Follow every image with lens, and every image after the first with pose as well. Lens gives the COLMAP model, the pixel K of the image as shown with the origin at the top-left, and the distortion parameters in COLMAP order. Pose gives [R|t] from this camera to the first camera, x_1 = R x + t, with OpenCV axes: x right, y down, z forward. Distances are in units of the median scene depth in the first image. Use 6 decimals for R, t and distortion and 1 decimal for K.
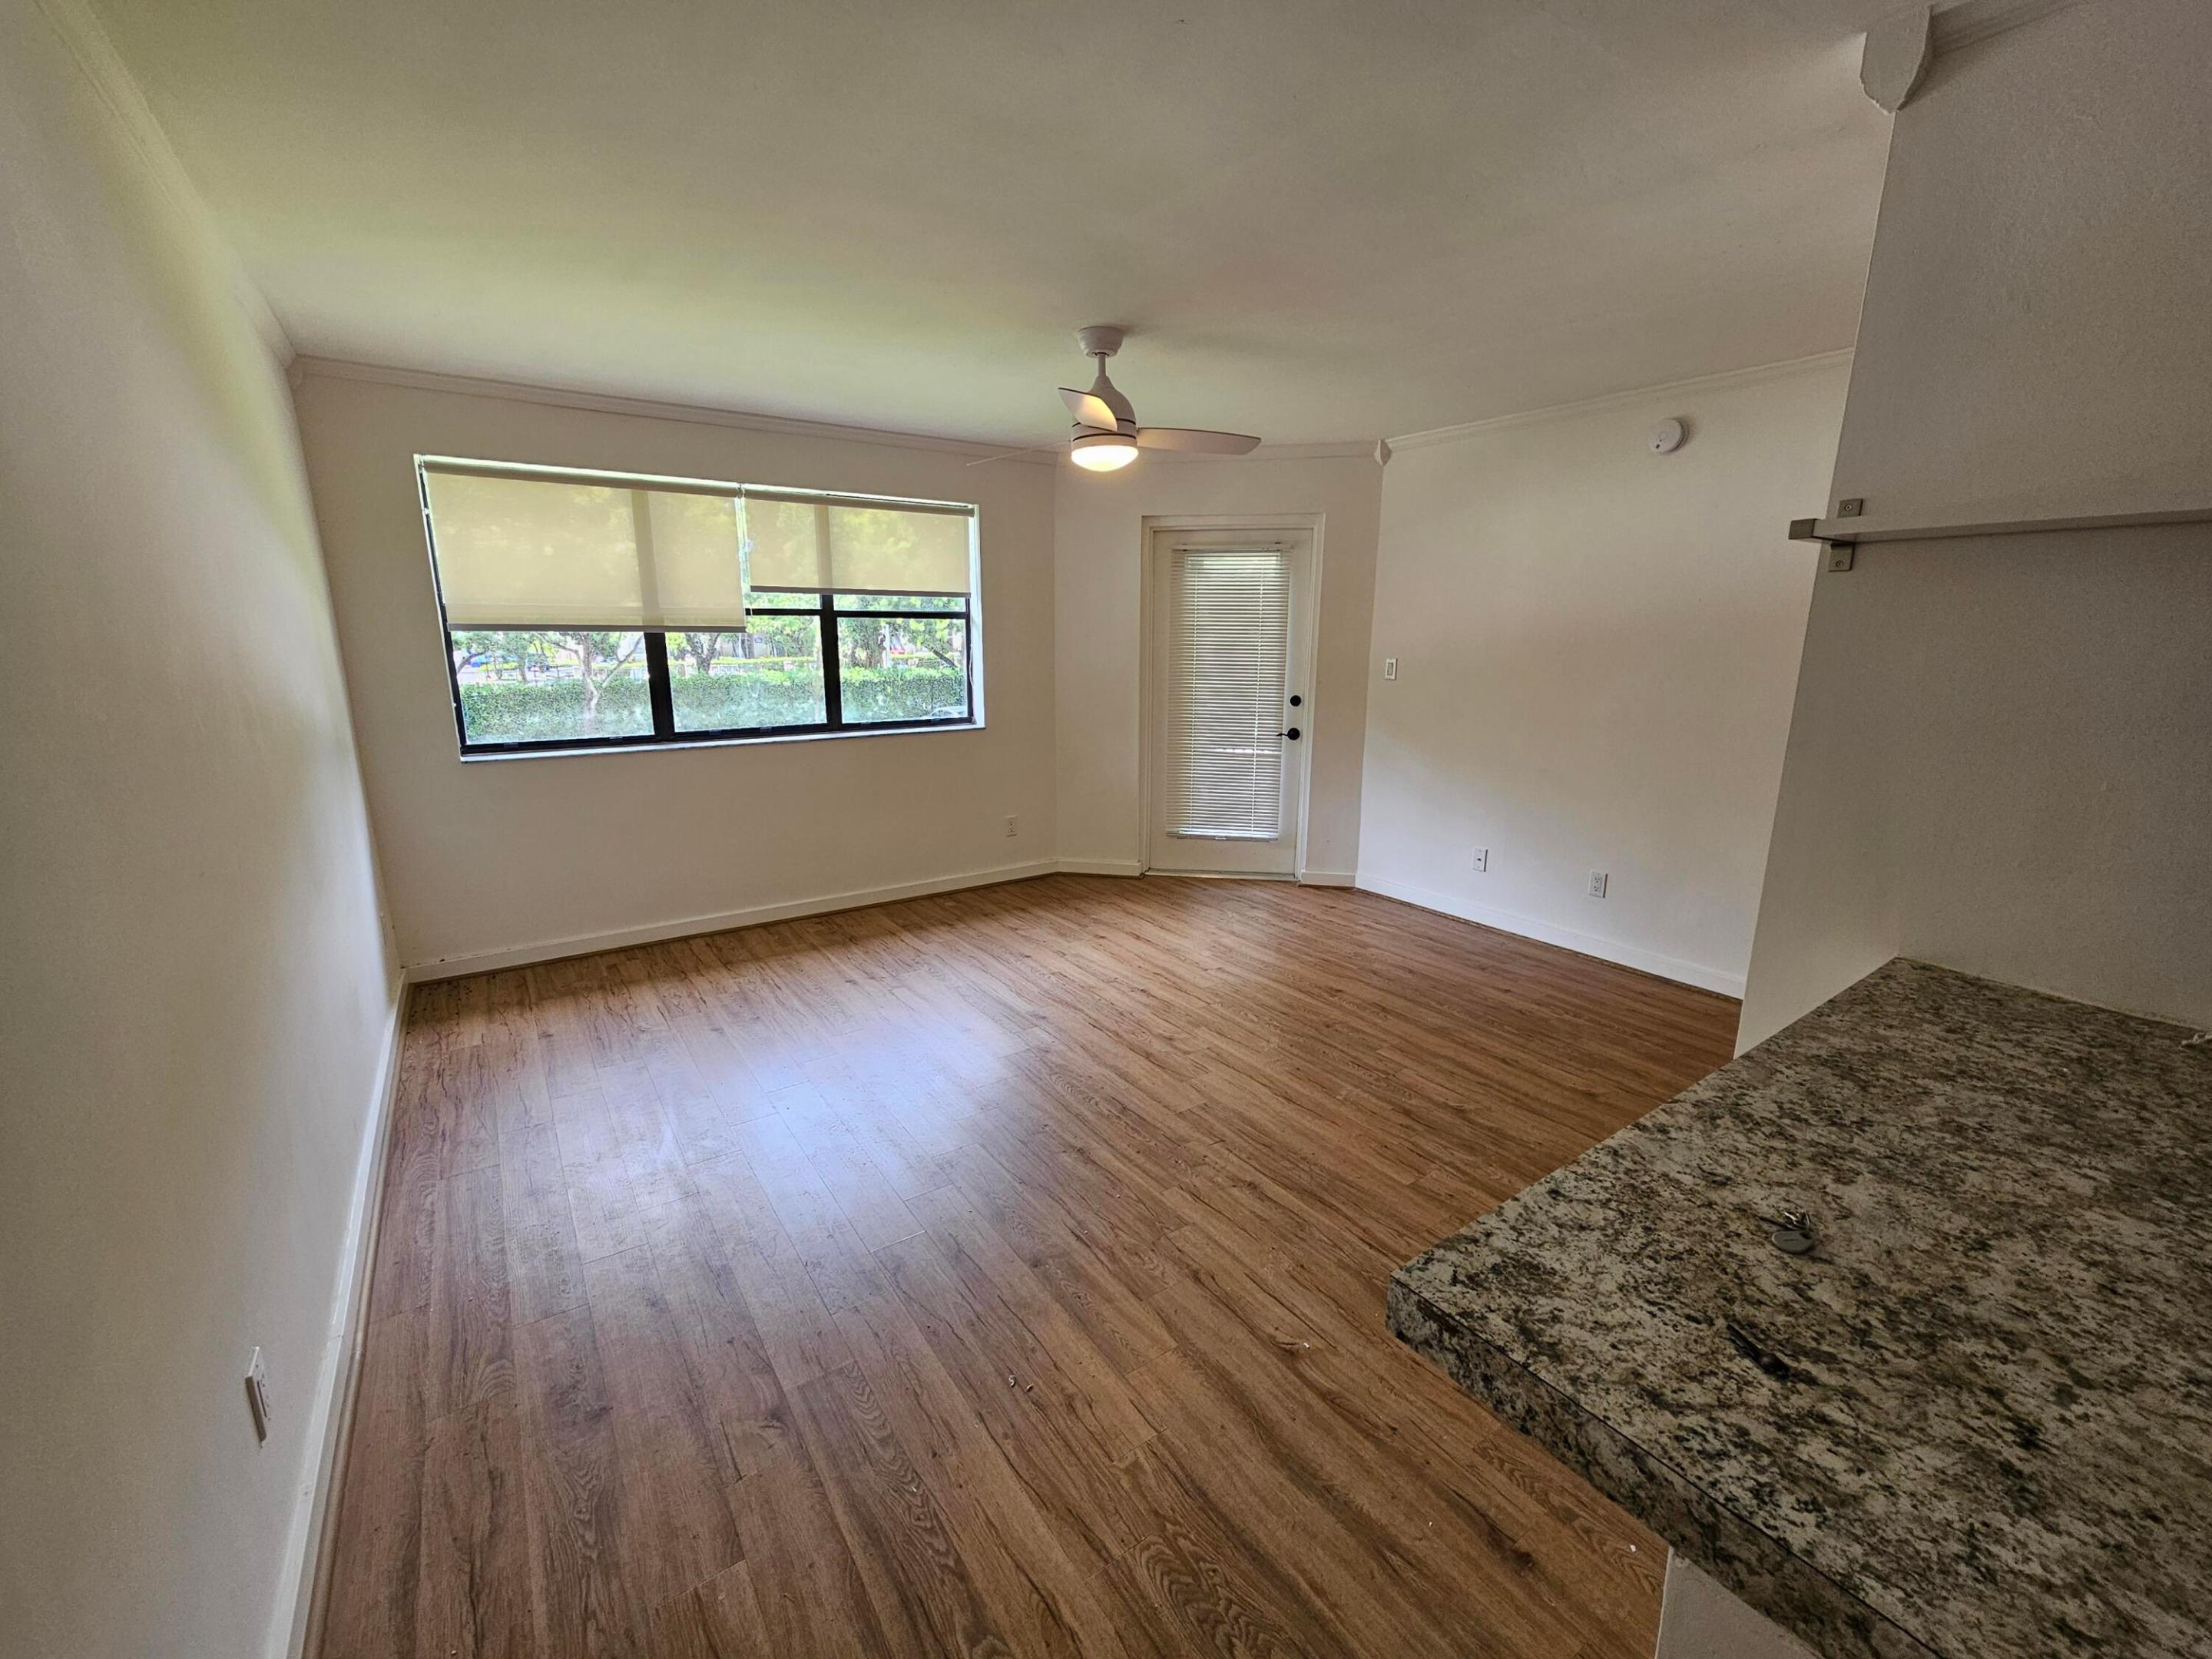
lens RADIAL K [[900.8, 0, 1106.9], [0, 900.8, 825.7], [0, 0, 1]] dist [0.002141, 0.000101]
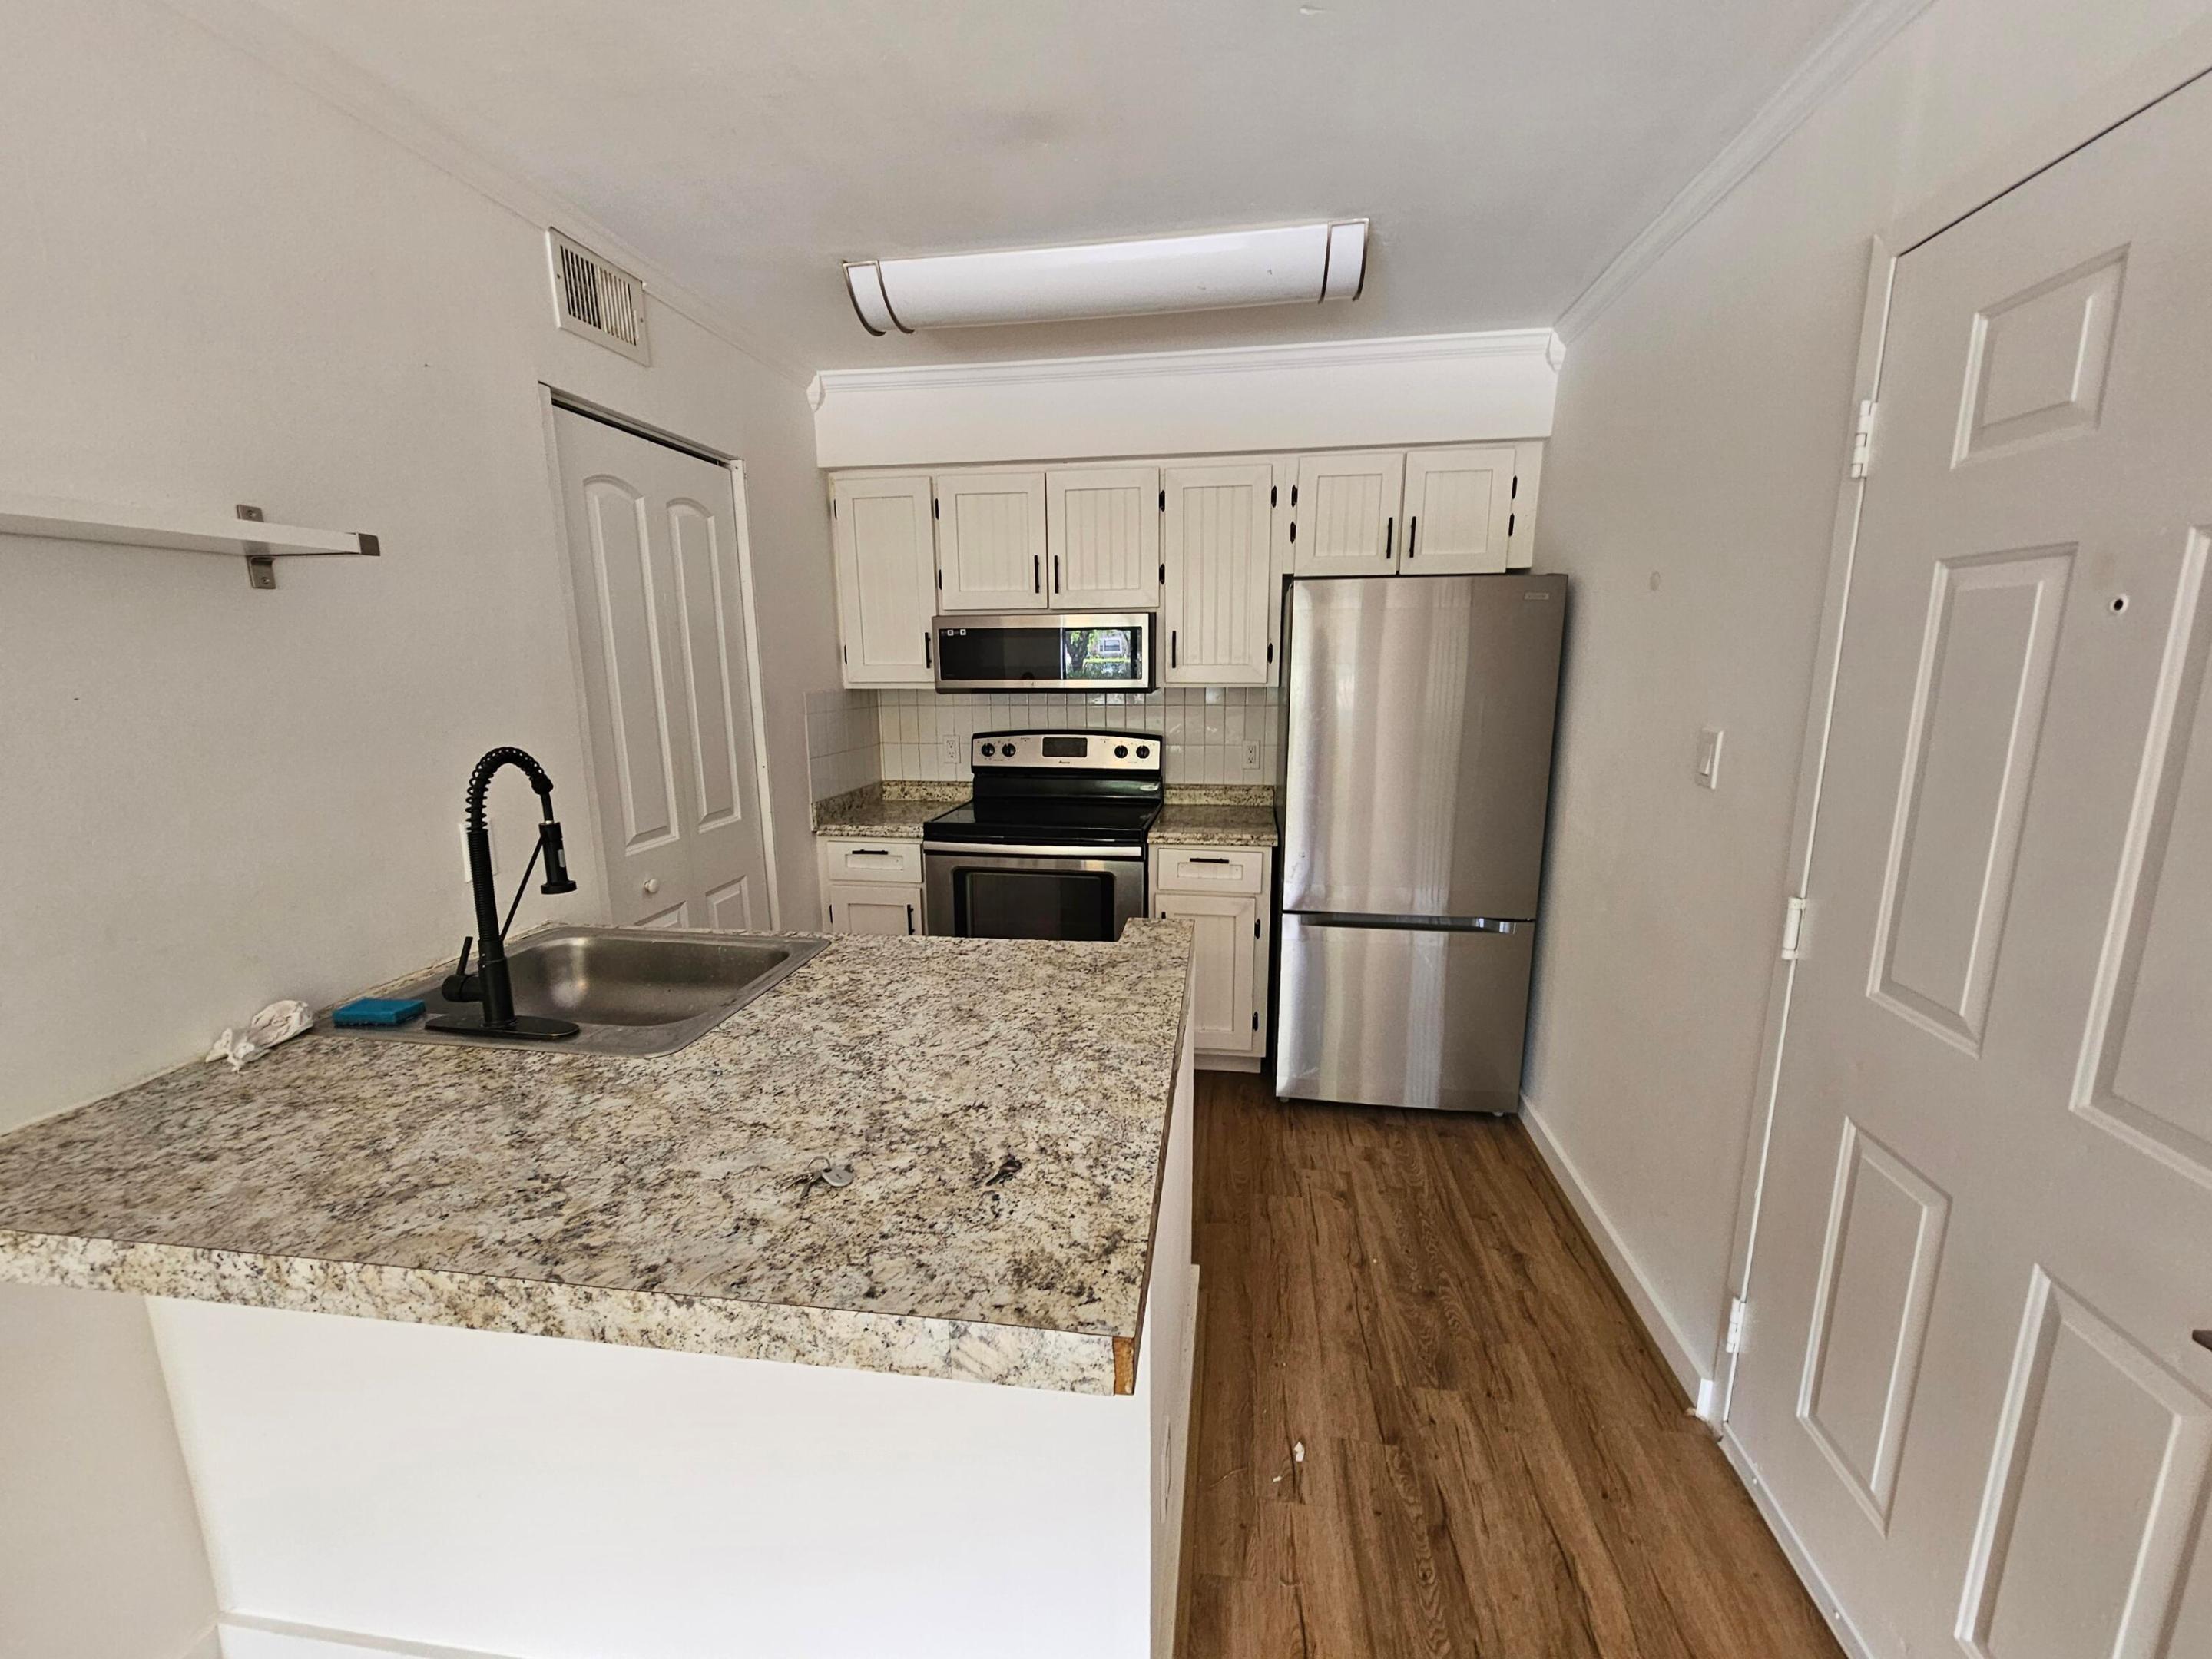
lens RADIAL K [[900.8, 0, 1106.6], [0, 900.8, 828.4], [0, 0, 1]] dist [0.002141, 0.000101]
pose [[-0.728224, -0.127102, 0.673450, -0.198229], [0.152328, 0.928054, 0.339871, -0.273277], [-0.668196, 0.350088, -0.656470, 1.267812]]
